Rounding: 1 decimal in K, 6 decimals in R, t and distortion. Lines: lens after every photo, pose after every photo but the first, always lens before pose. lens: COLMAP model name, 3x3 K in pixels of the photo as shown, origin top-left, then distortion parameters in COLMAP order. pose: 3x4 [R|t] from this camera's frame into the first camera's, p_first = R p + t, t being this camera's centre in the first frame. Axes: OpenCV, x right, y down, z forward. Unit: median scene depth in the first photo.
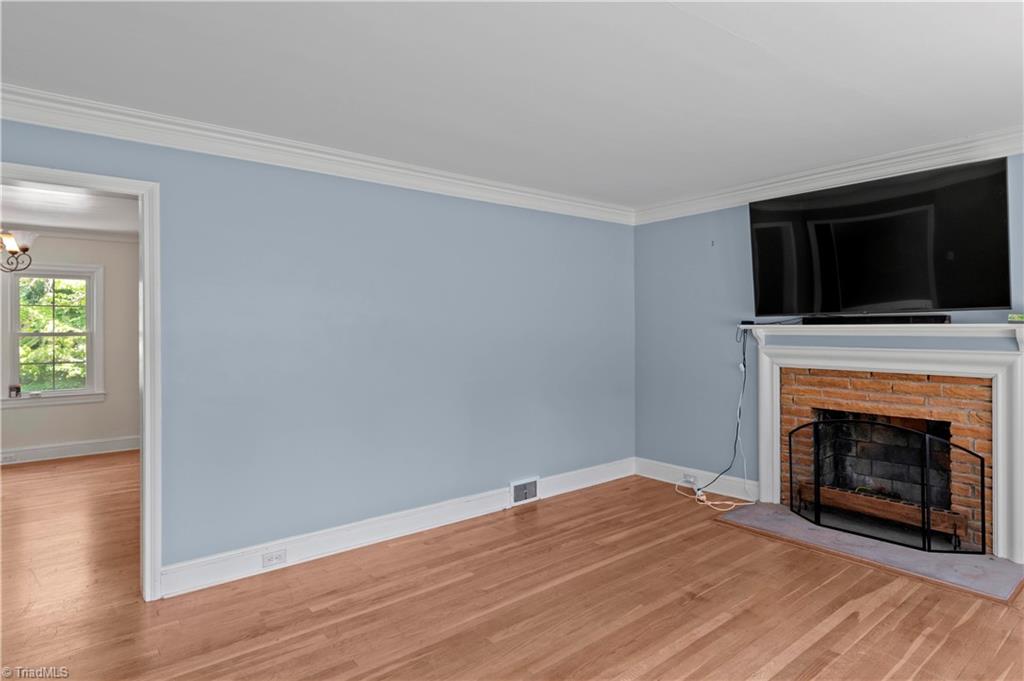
lens RADIAL K [[552.6, 0, 517.2], [0, 552.6, 328.8], [0, 0, 1]] dist [0.000943, -0.000802]
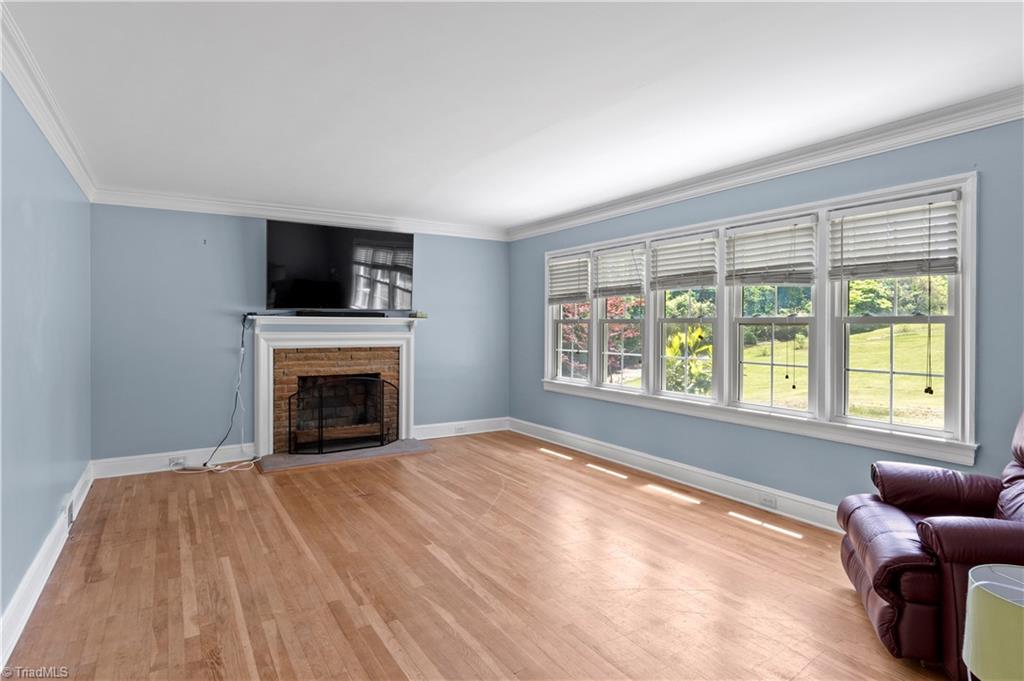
lens RADIAL K [[552.6, 0, 517.2], [0, 552.6, 328.8], [0, 0, 1]] dist [0.000943, -0.000802]
pose [[0.158779, -0.003090, 0.987309, -0.875814], [-0.005445, 0.999977, 0.004006, 0.017188], [-0.987299, -0.006012, 0.158758, 0.279573]]
